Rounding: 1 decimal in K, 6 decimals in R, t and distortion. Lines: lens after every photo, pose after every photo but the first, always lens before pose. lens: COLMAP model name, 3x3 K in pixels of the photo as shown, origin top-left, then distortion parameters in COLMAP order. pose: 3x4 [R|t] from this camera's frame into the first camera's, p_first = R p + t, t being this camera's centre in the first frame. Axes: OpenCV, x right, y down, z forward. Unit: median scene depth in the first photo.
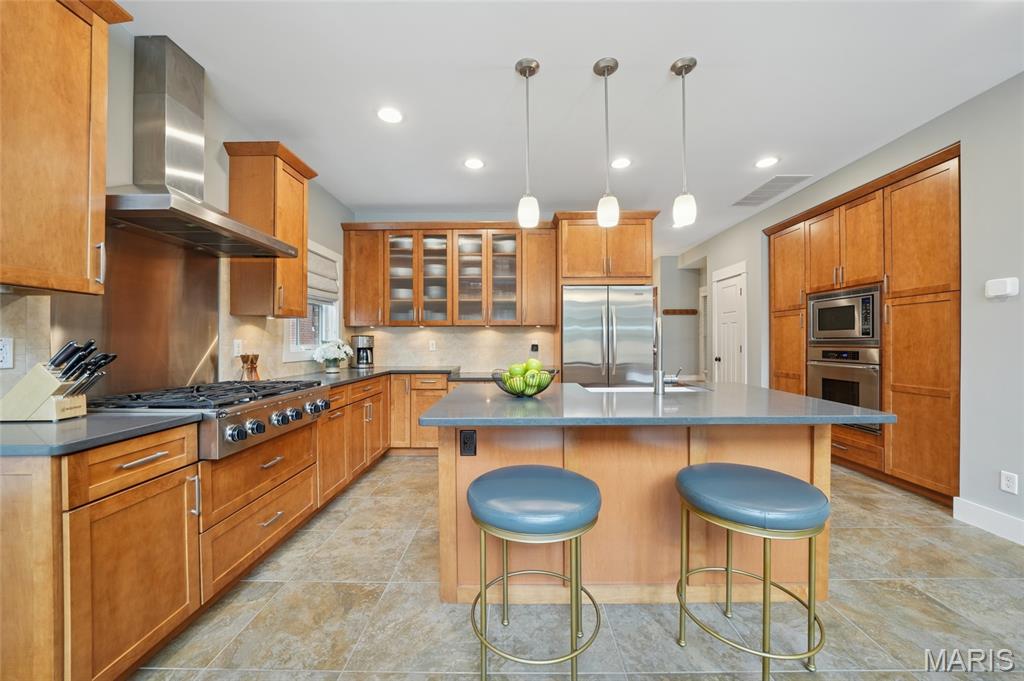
lens RADIAL K [[387.8, 0, 513.8], [0, 387.8, 340.9], [0, 0, 1]] dist [0.001661, 0.000269]
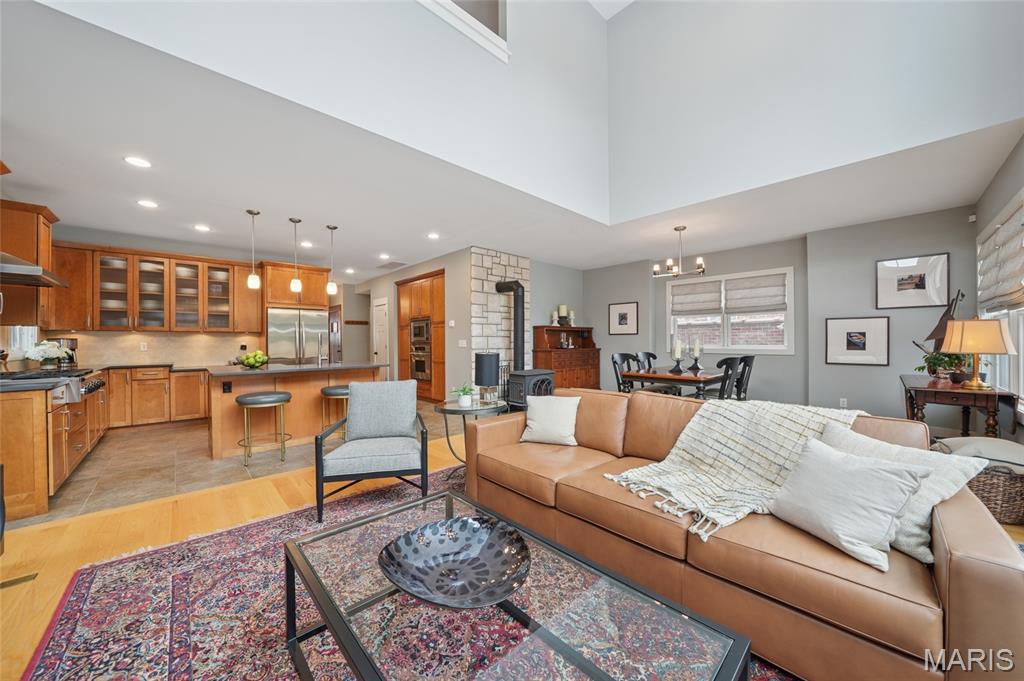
lens RADIAL K [[355.5, 0, 513.1], [0, 355.5, 345.5], [0, 0, 1]] dist [-0.026876, -0.000213]
pose [[0.723021, -0.008449, 0.690775, -0.126099], [0.001247, 0.999940, 0.010925, -0.002038], [-0.690825, -0.007038, 0.722987, -0.656978]]
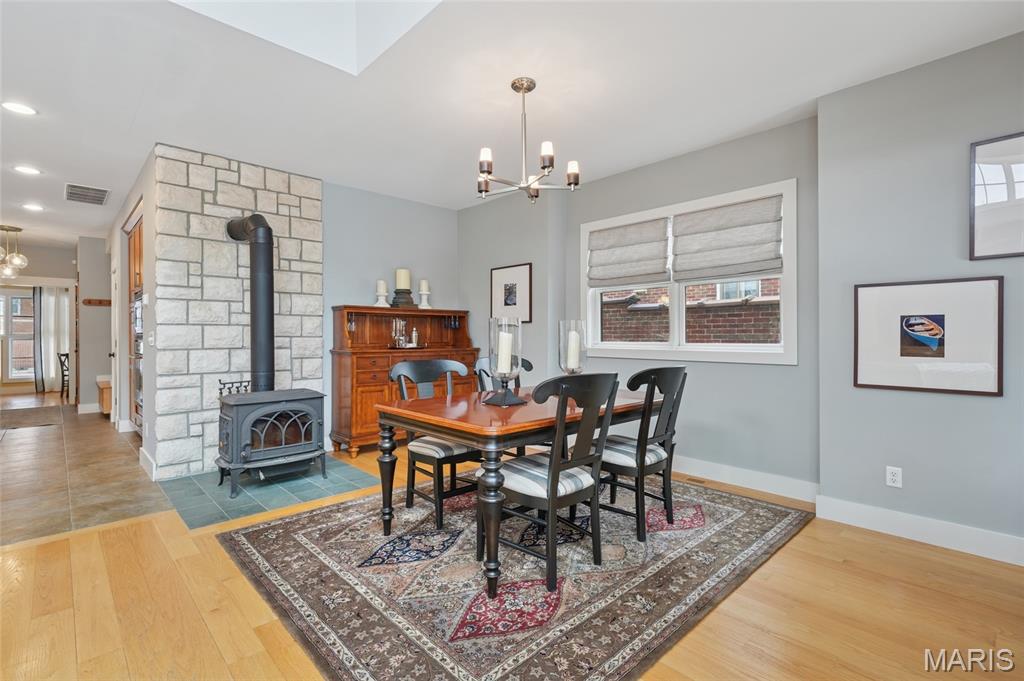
lens RADIAL K [[473.7, 0, 511.3], [0, 473.7, 338.3], [0, 0, 1]] dist [0.002403, 0.001086]
pose [[0.721140, -0.000310, 0.692789, 0.568693], [-0.002968, 0.999989, 0.003538, 0.000315], [-0.692783, -0.004608, 0.721132, -0.694259]]
